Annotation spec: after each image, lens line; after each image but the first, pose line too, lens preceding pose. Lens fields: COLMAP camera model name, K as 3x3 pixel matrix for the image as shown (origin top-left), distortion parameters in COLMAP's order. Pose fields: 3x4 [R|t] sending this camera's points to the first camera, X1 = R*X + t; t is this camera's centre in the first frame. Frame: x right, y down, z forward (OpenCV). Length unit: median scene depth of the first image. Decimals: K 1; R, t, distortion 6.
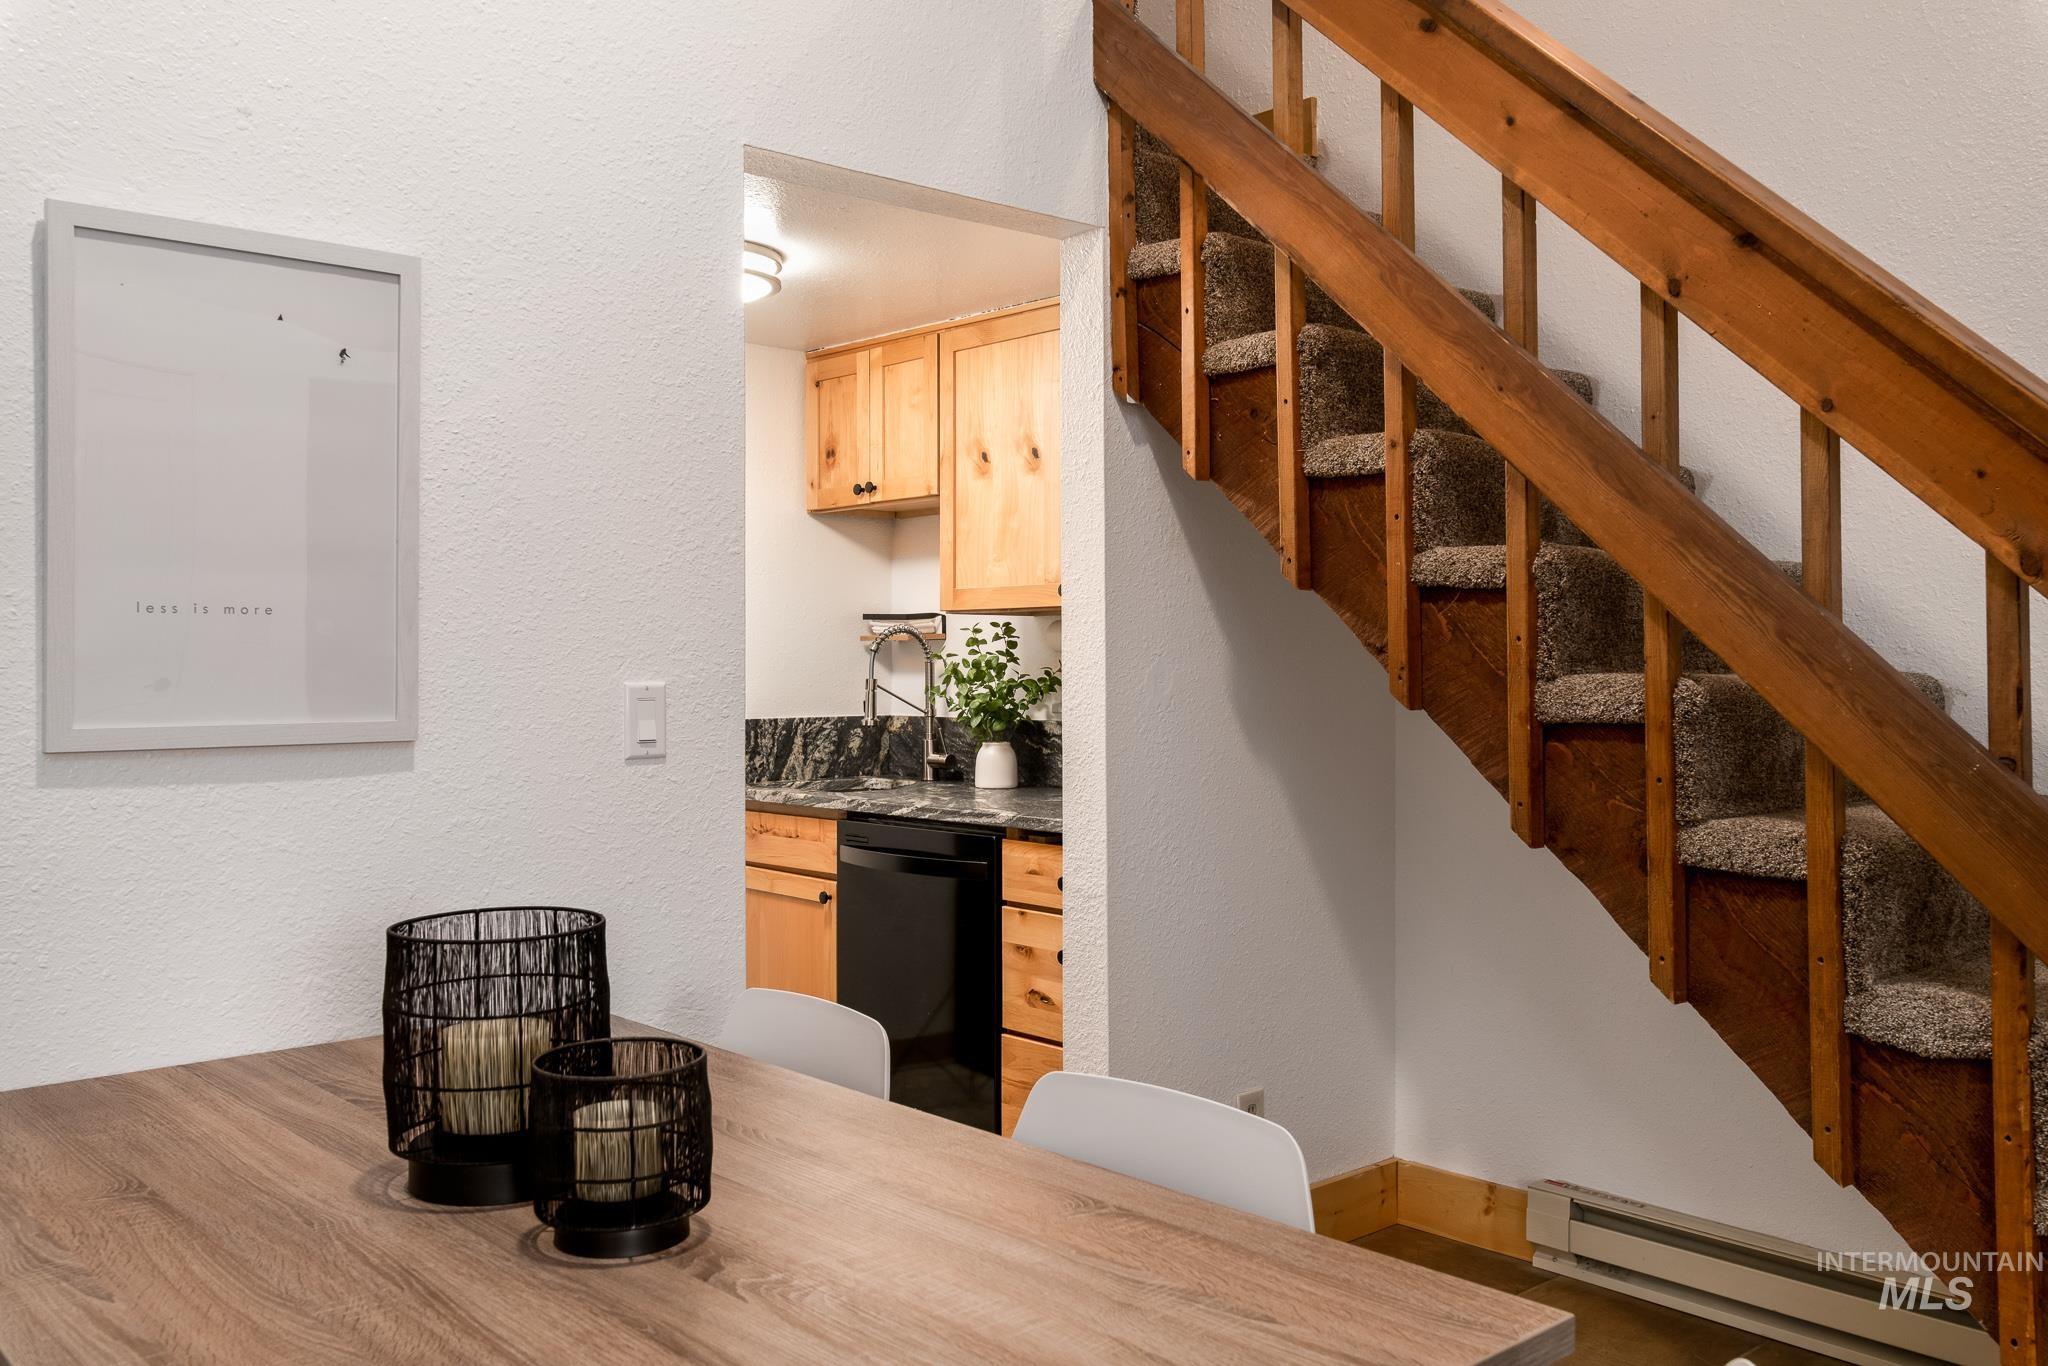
lens RADIAL K [[1711.0, 0, 1029.0], [0, 1711.0, 667.0], [0, 0, 1]] dist [-0.001111, 0.000362]
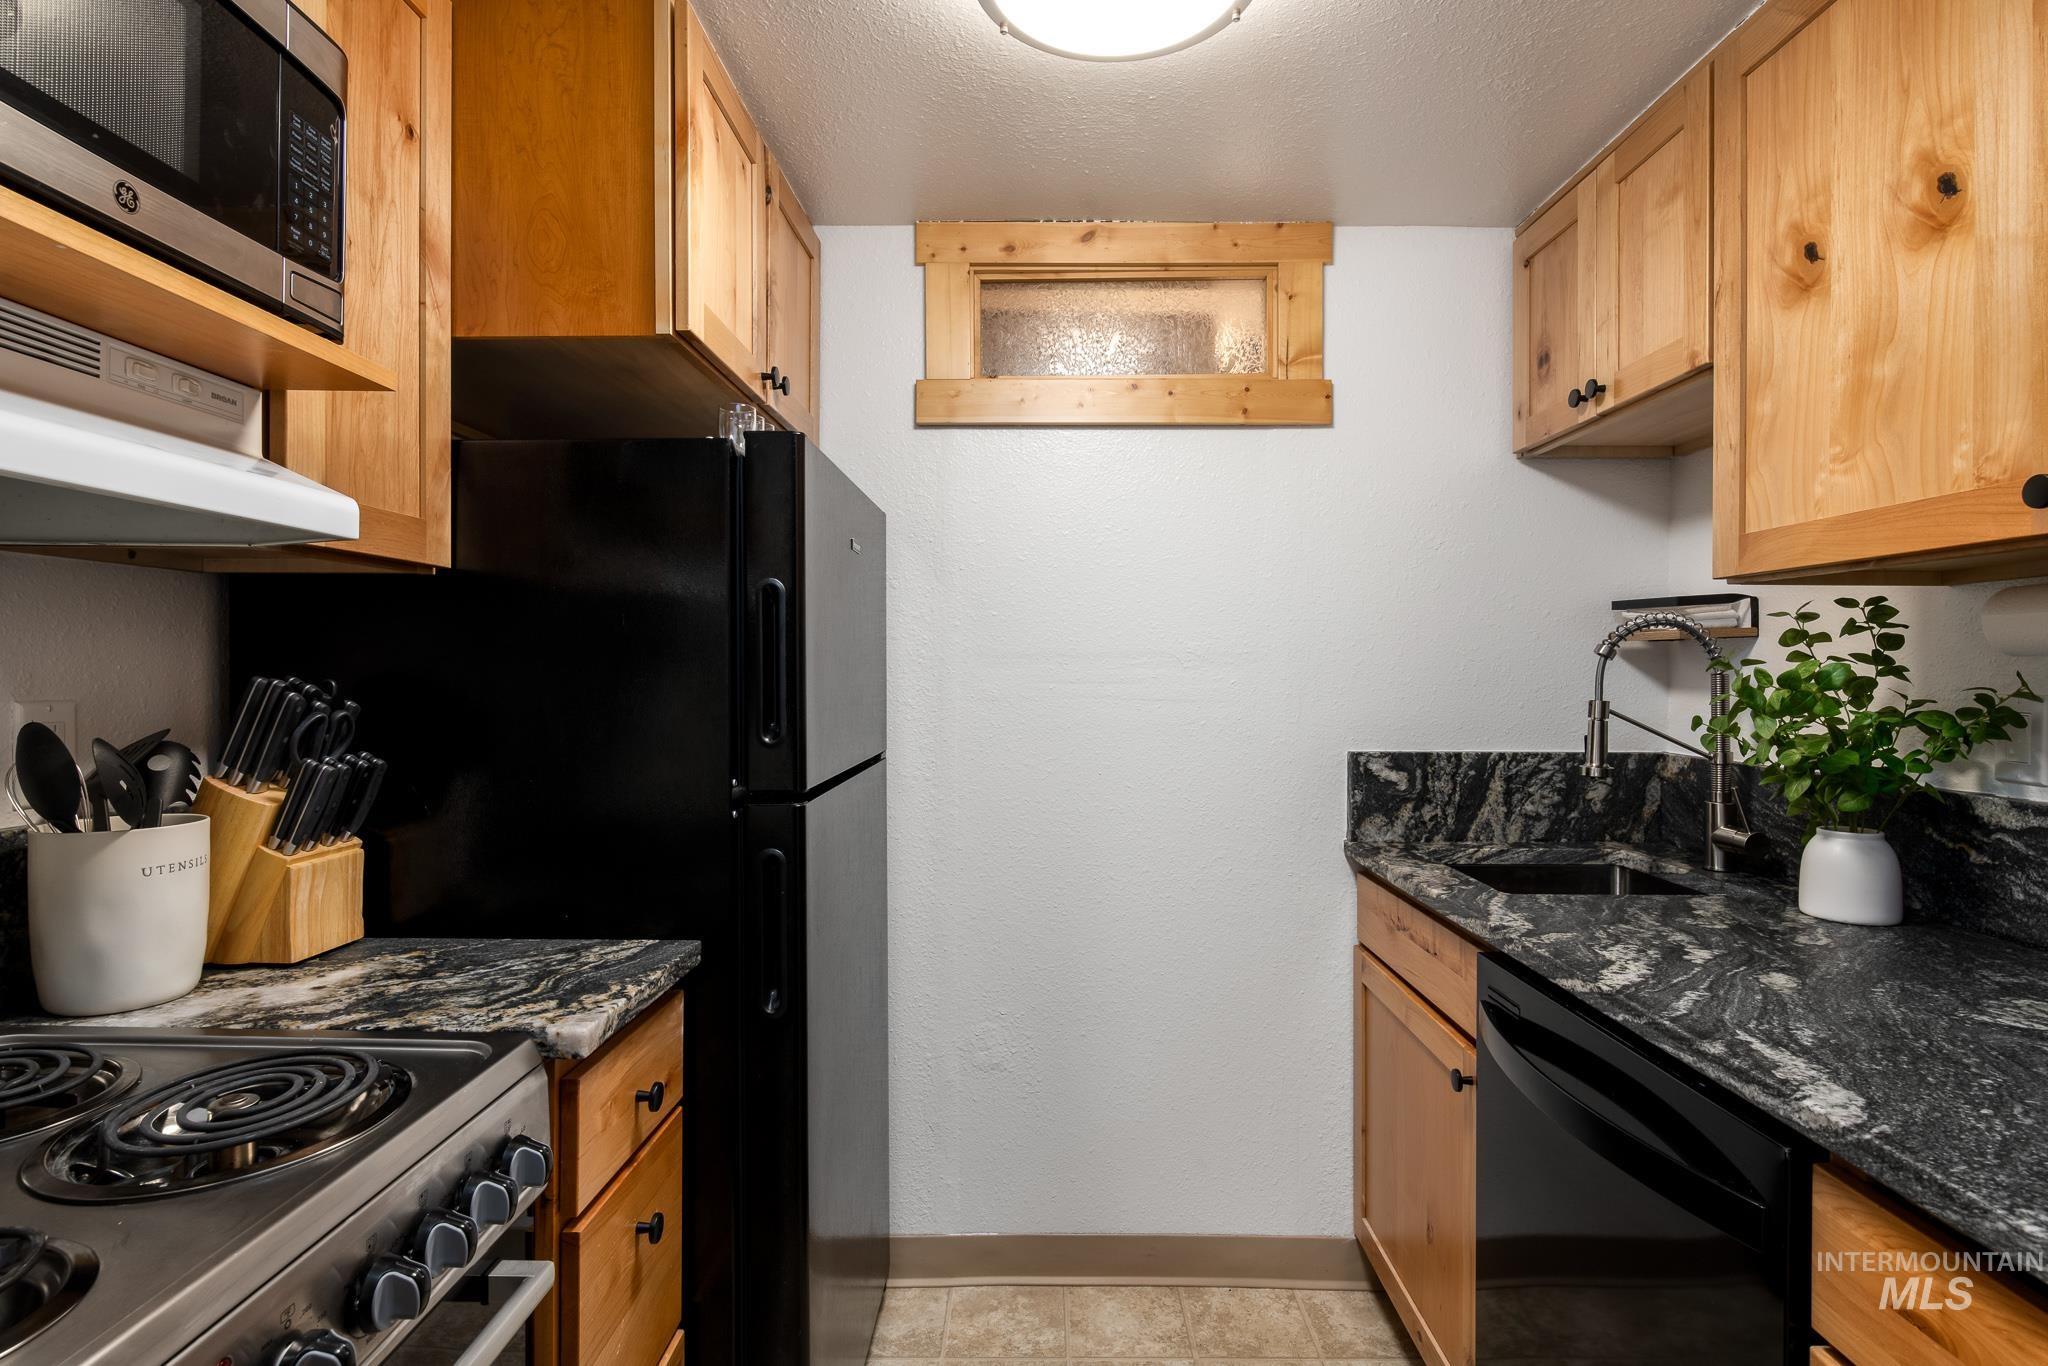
lens RADIAL K [[1045.7, 0, 1030.7], [0, 1045.7, 664.9], [0, 0, 1]] dist [0.000263, -0.000103]
pose [[0.746839, 0.003303, -0.664997, 0.006503], [-0.008191, 0.999957, -0.004233, -0.002826], [0.664954, 0.008608, 0.746834, 0.635028]]
